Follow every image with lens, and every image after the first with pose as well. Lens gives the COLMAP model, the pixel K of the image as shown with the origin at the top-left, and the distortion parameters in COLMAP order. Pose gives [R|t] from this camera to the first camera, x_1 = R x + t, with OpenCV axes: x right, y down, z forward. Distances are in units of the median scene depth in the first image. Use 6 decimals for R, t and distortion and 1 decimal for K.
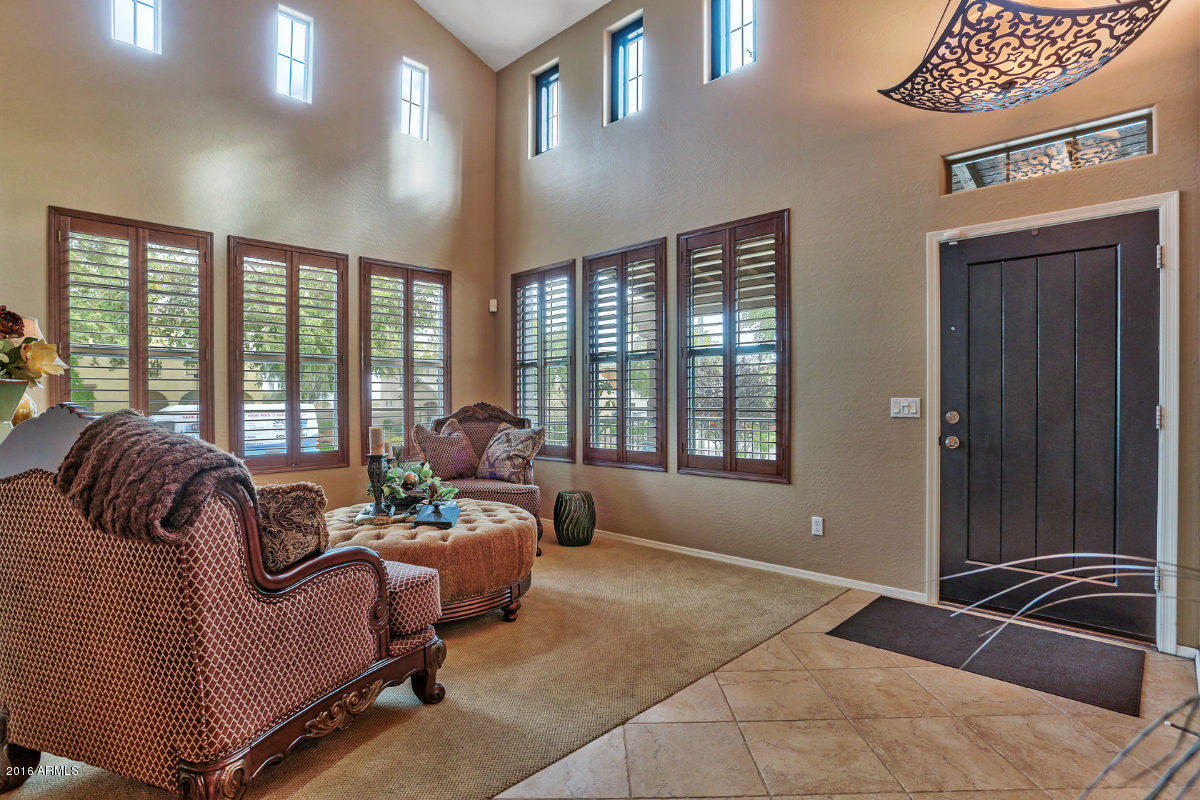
lens RADIAL K [[603.5, 0, 603.9], [0, 603.5, 400.5], [0, 0, 1]] dist [-0.066915, 0.032254]
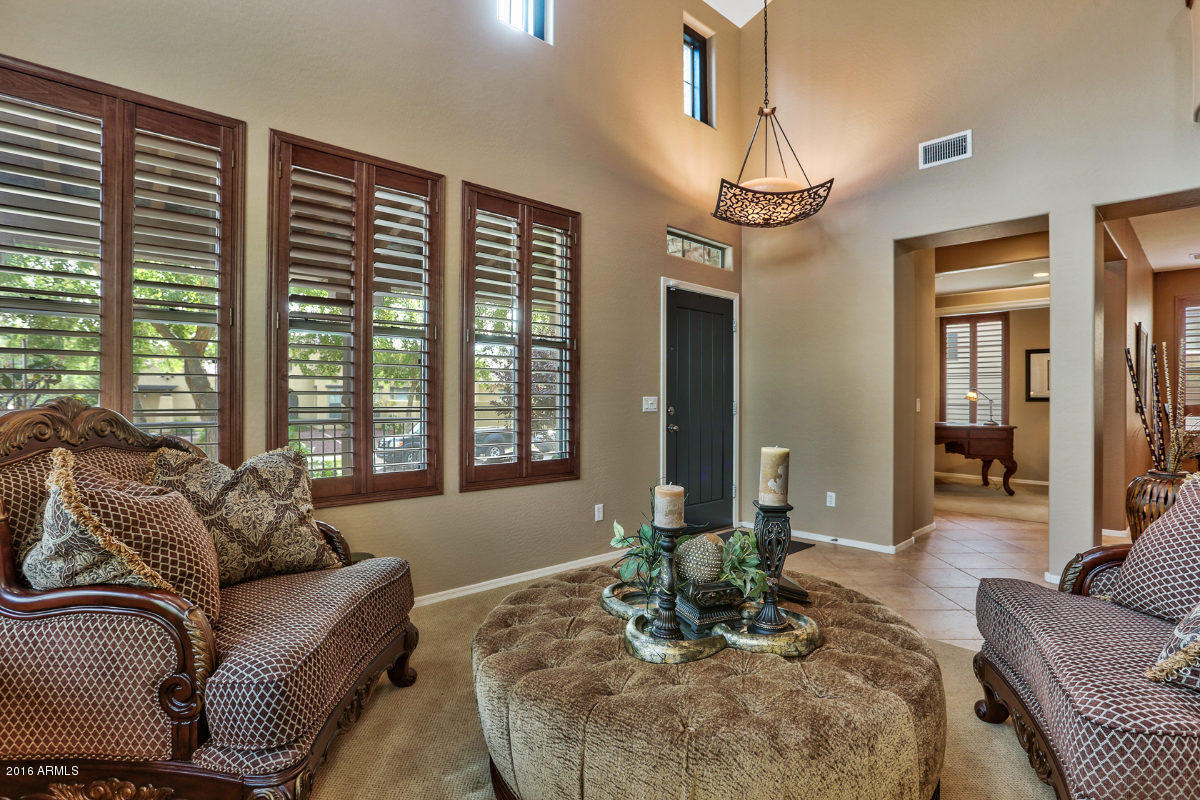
lens RADIAL K [[608.3, 0, 600.0], [0, 608.3, 400.0], [0, 0, 1]] dist [-0.001947, -0.000045]
pose [[0.037749, 0.009010, 0.999247, -0.736175], [0.002682, 0.999955, -0.009118, 0.013010], [-0.999284, 0.003025, 0.037723, 0.925325]]
